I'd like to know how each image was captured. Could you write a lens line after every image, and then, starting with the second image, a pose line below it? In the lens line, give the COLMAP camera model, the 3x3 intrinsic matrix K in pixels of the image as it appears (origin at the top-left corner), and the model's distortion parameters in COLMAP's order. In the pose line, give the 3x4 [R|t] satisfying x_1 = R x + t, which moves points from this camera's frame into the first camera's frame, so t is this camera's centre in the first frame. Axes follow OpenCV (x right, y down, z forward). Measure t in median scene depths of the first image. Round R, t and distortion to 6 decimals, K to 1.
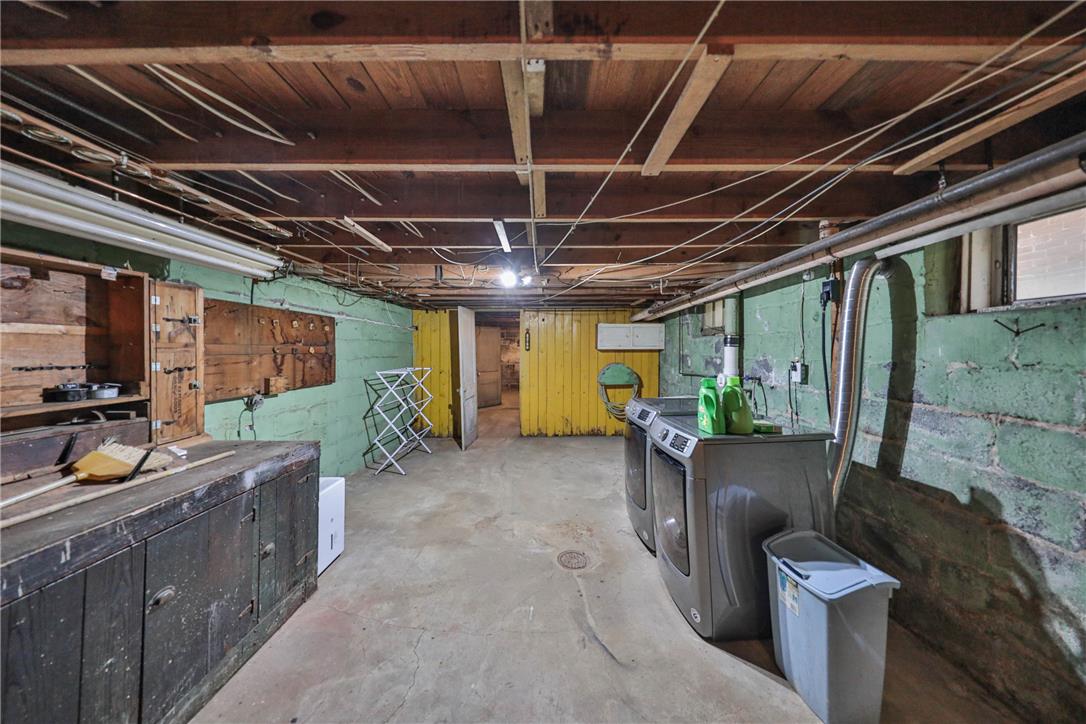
lens RADIAL K [[368.9, 0, 546.3], [0, 368.9, 349.3], [0, 0, 1]] dist [0.013042, -0.005013]
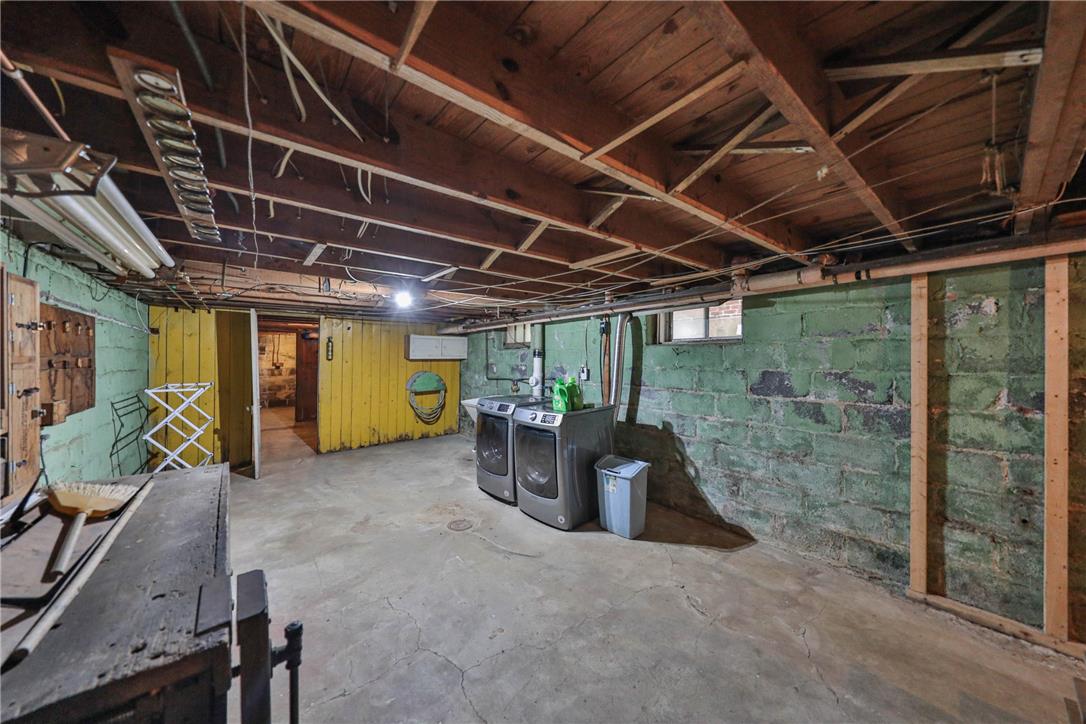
lens RADIAL K [[370.1, 0, 549.8], [0, 370.1, 356.6], [0, 0, 1]] dist [0.016419, -0.005159]
pose [[0.771827, 0.001554, 0.635830, -0.568610], [-0.001143, 0.999999, -0.001057, -0.014900], [-0.635831, 0.000090, 0.771828, -0.211684]]
